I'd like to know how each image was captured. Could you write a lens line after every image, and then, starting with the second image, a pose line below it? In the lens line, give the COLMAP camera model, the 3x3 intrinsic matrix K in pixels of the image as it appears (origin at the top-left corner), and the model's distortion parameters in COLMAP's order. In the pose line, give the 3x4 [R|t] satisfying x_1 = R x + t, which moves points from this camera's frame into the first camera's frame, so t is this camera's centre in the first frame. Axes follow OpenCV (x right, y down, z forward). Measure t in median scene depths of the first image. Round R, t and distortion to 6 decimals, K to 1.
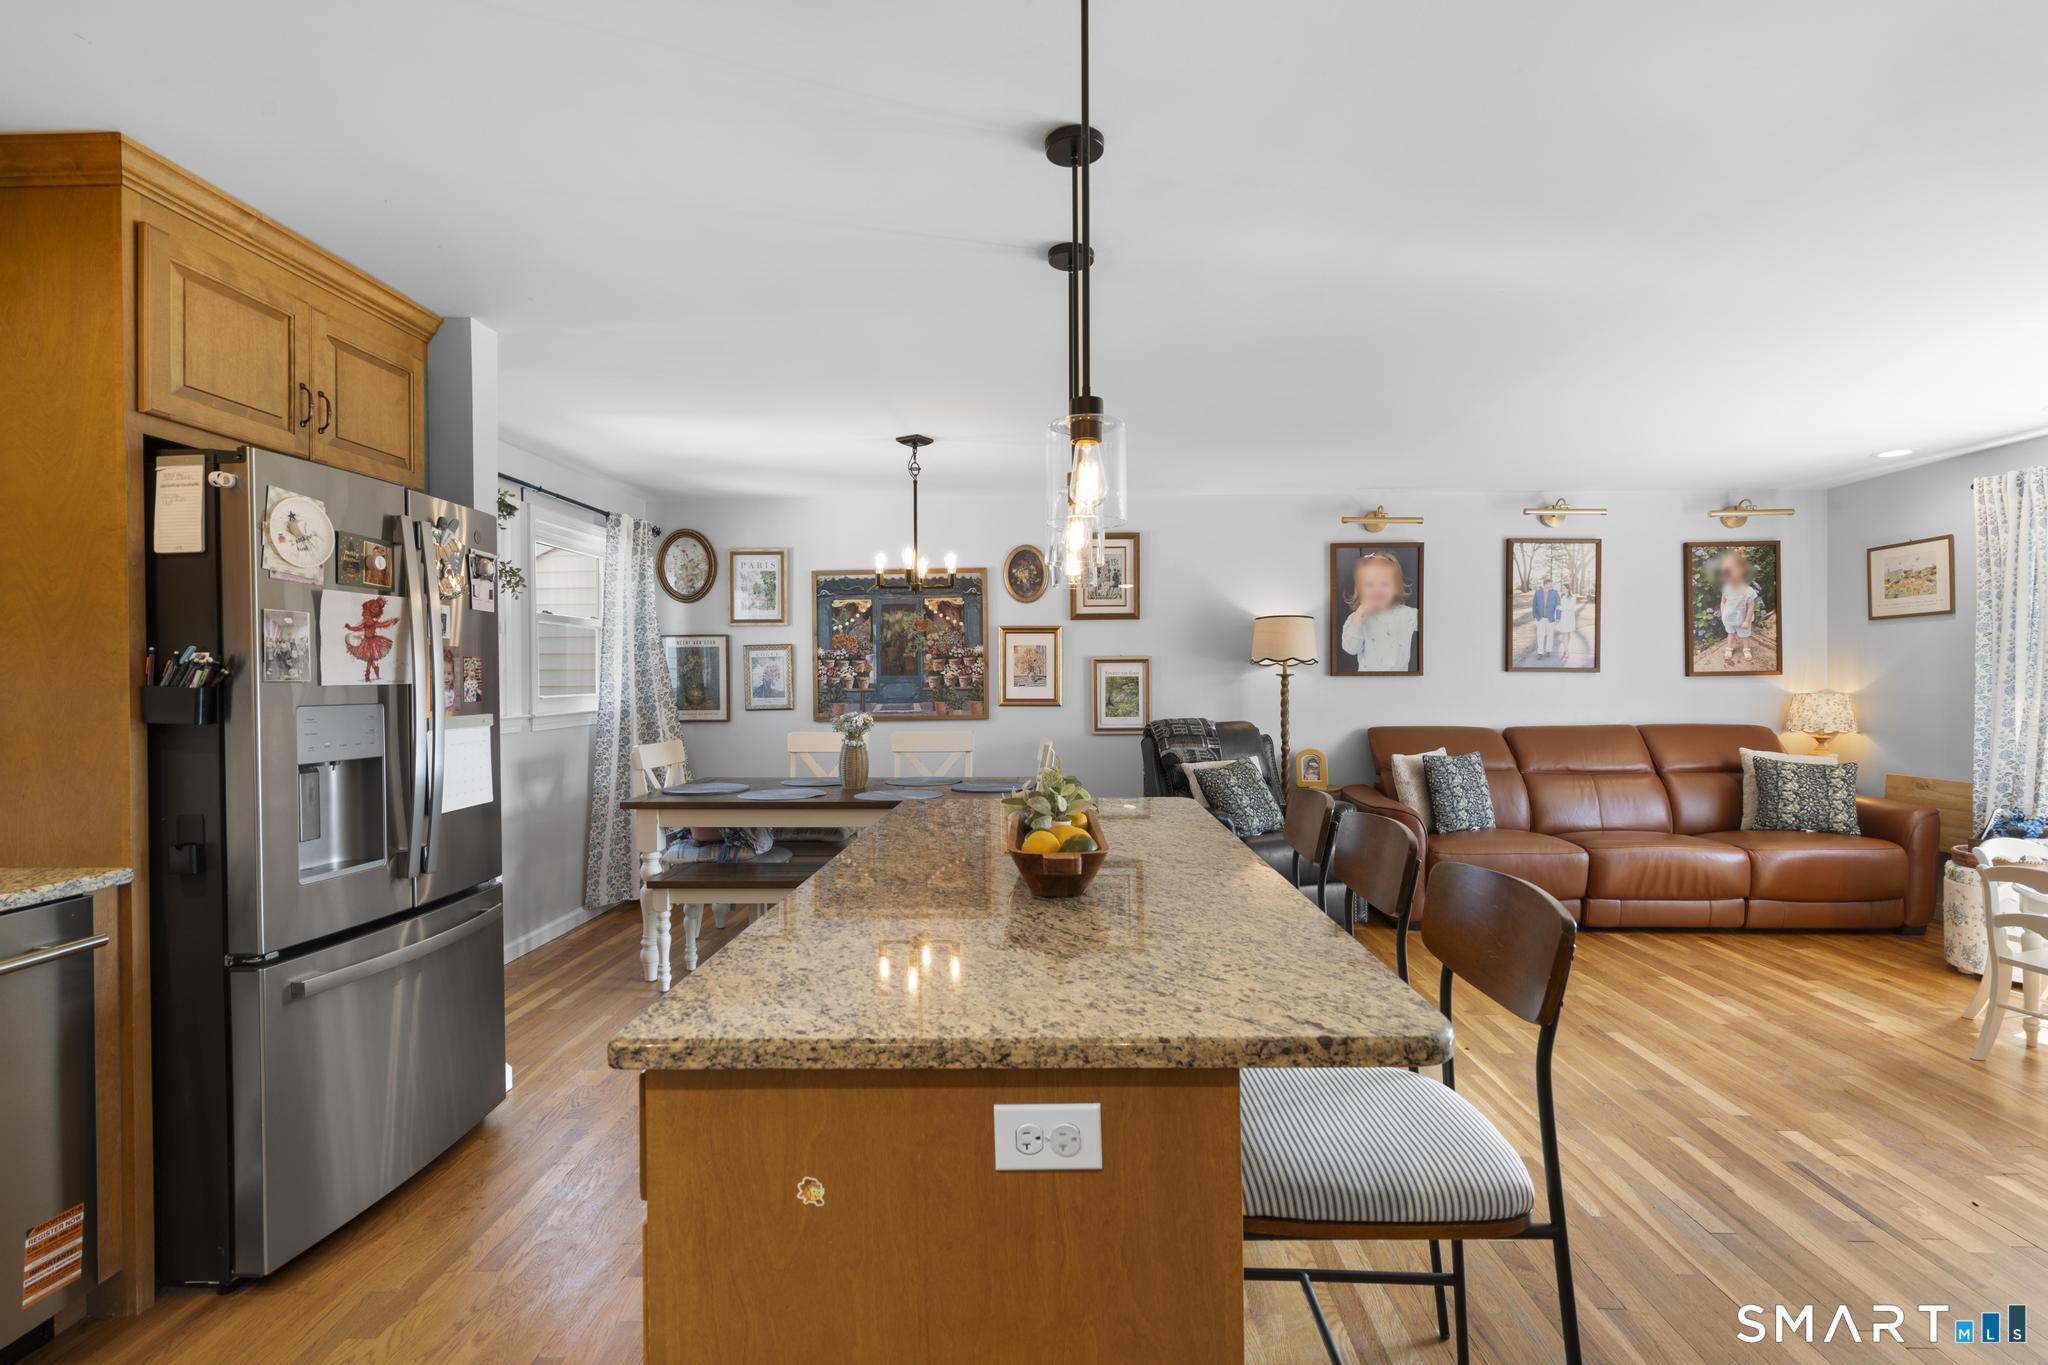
lens RADIAL K [[937.8, 0, 1034.8], [0, 937.8, 678.3], [0, 0, 1]] dist [-0.000866, 0.000751]
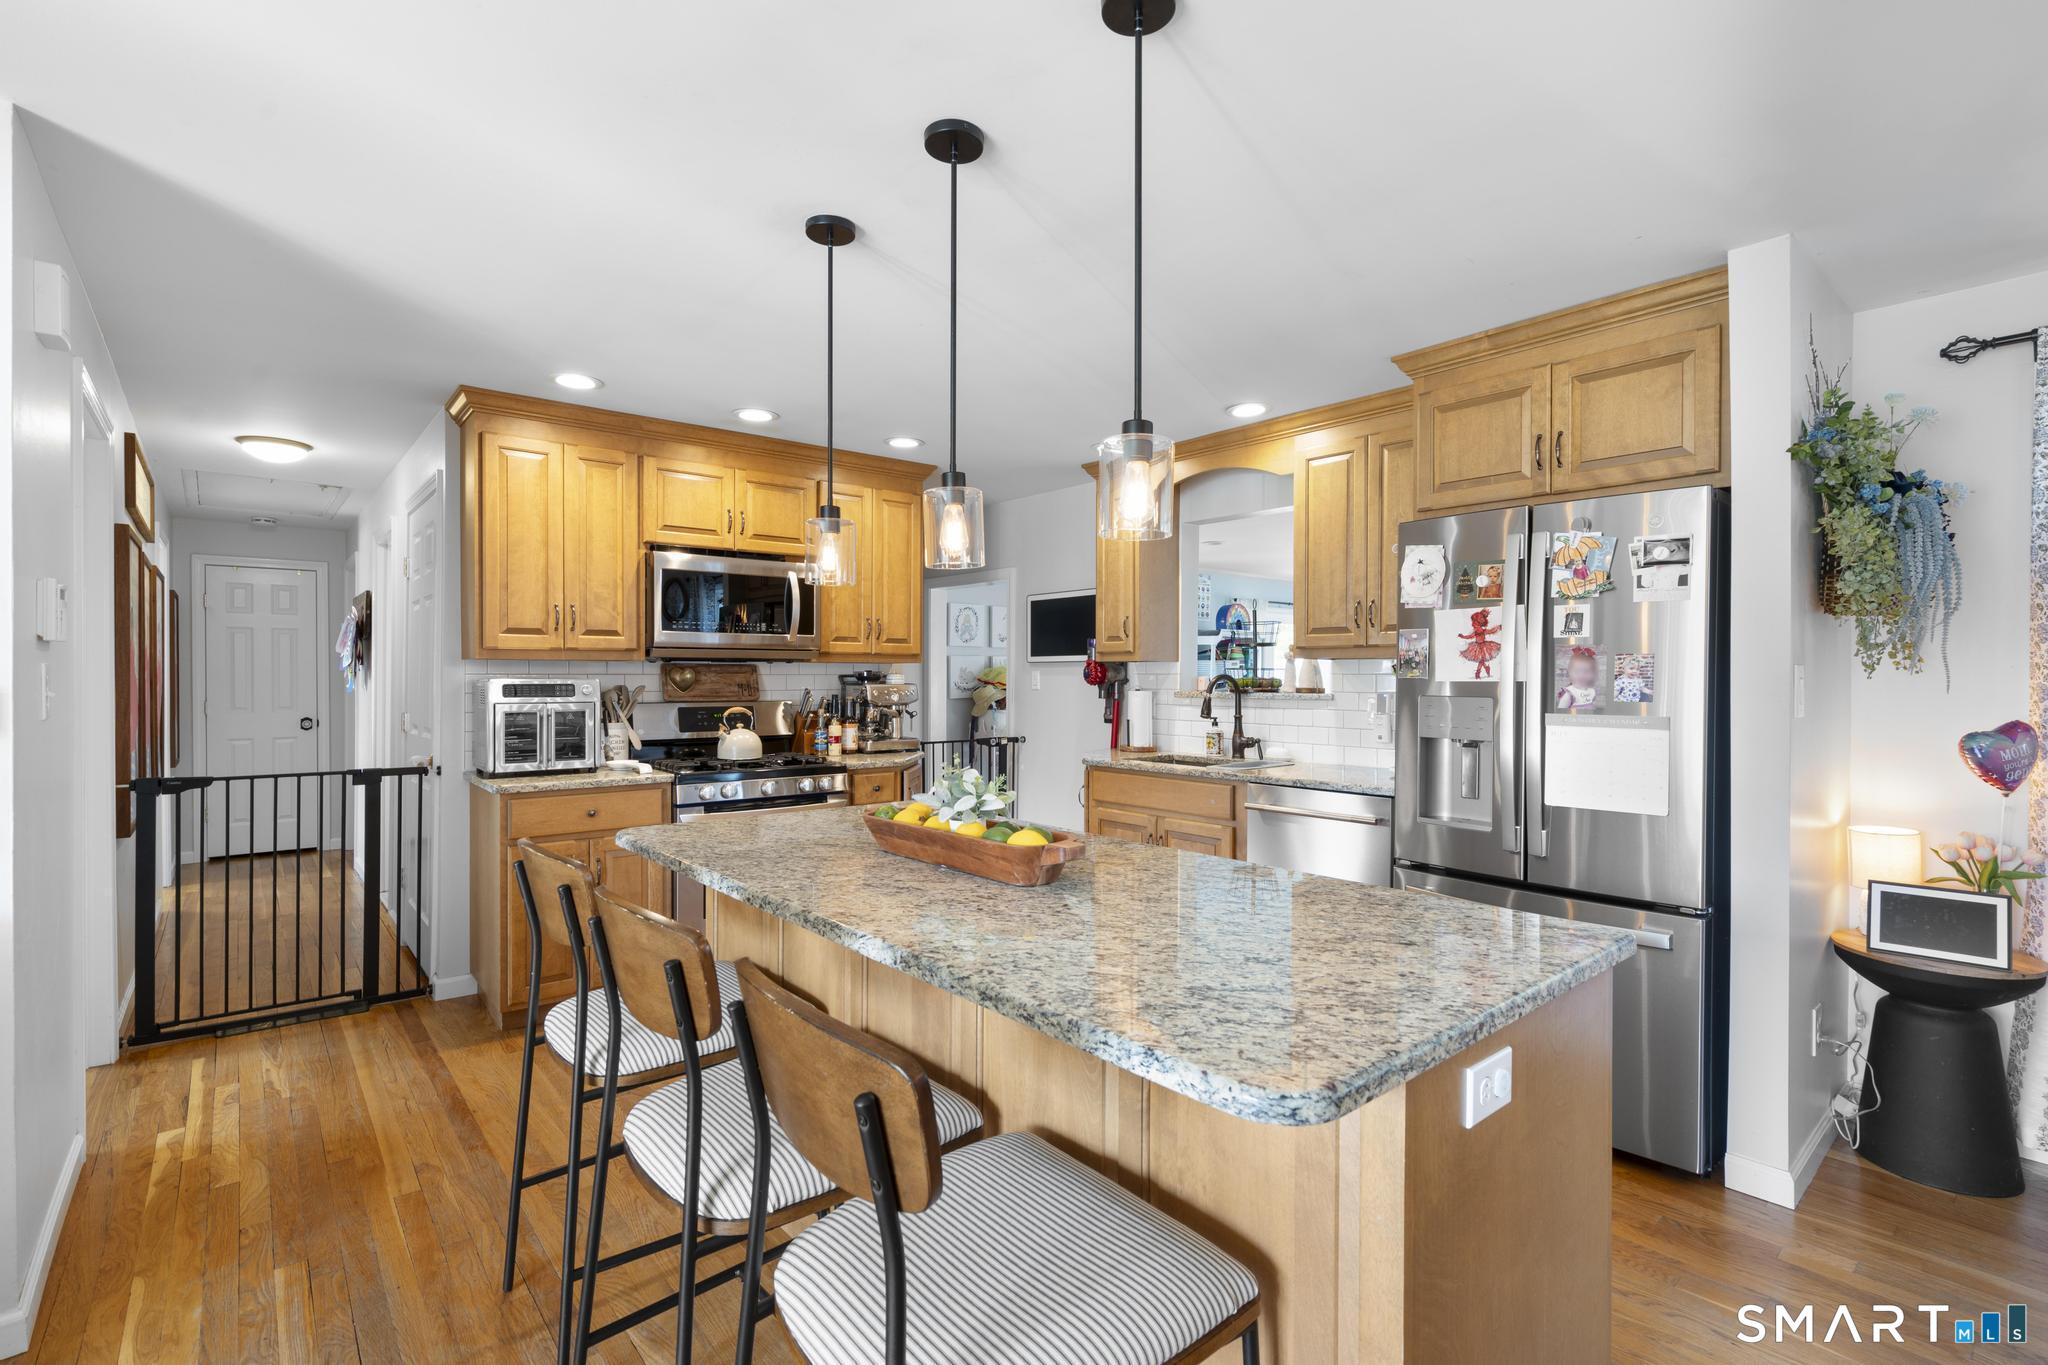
lens RADIAL K [[937.8, 0, 1034.2], [0, 937.8, 679.5], [0, 0, 1]] dist [-0.000866, 0.000751]
pose [[-0.744373, 0.009497, -0.667696, 0.470846], [0.004220, 0.999946, 0.009517, -0.008512], [0.667750, 0.004266, -0.744373, 1.313459]]
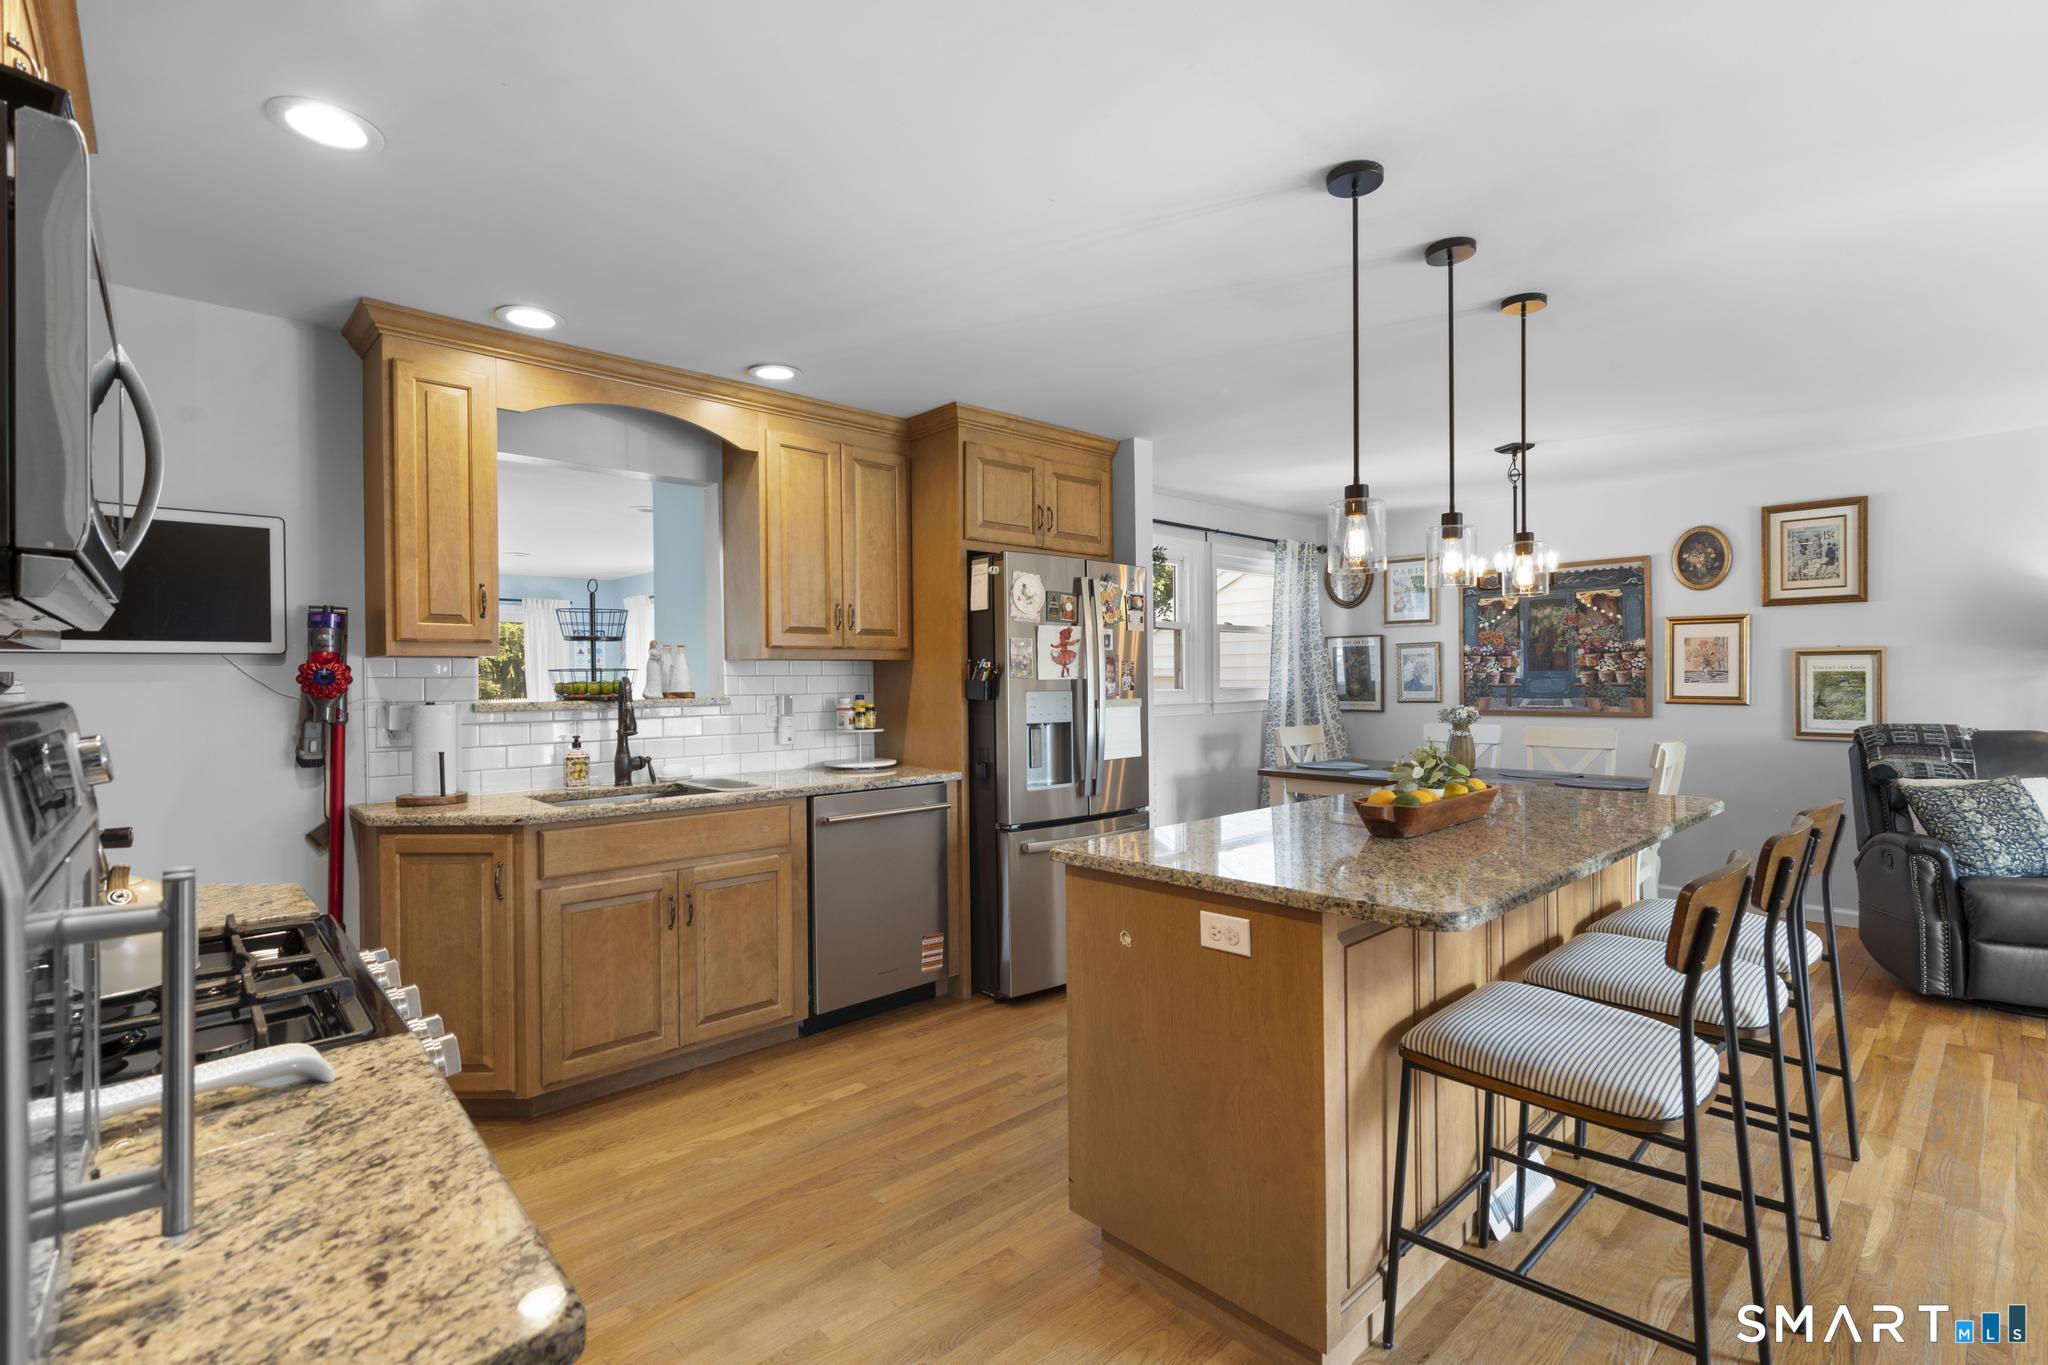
lens RADIAL K [[937.8, 0, 1032.3], [0, 937.8, 678.0], [0, 0, 1]] dist [-0.000866, 0.000751]
pose [[0.701714, 0.003352, -0.712451, 0.397817], [0.001584, 0.999979, 0.006264, -0.005298], [0.712457, -0.005524, 0.701694, -0.202003]]
